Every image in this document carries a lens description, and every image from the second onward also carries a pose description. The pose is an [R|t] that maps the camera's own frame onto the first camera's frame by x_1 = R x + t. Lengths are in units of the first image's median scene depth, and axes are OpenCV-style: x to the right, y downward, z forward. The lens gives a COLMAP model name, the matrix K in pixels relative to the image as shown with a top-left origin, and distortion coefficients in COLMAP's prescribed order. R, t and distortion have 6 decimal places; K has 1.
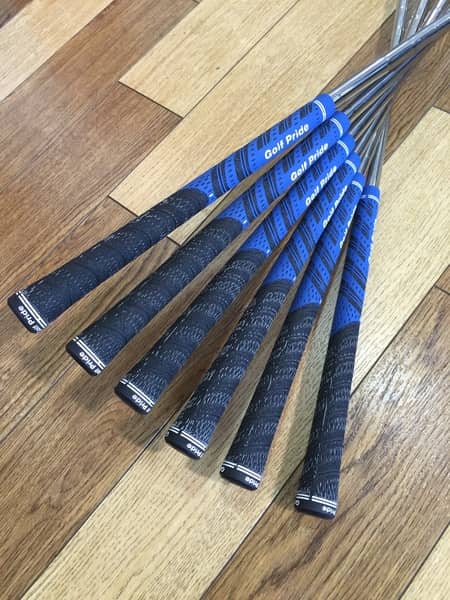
lens RADIAL K [[526.4, 0, 225.0], [0, 526.4, 300.0], [0, 0, 1]] dist [0.076497, -0.132109]
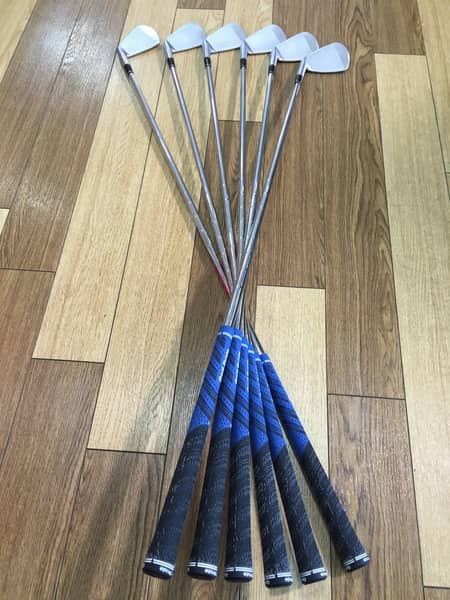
lens RADIAL K [[526.4, 0, 225.0], [0, 526.4, 300.0], [0, 0, 1]] dist [0.076497, -0.132109]
pose [[0.801917, -0.424642, 0.420248, -0.347383], [0.480457, 0.876464, -0.031180, -0.318163], [-0.355092, 0.226914, 0.906874, -0.351267]]
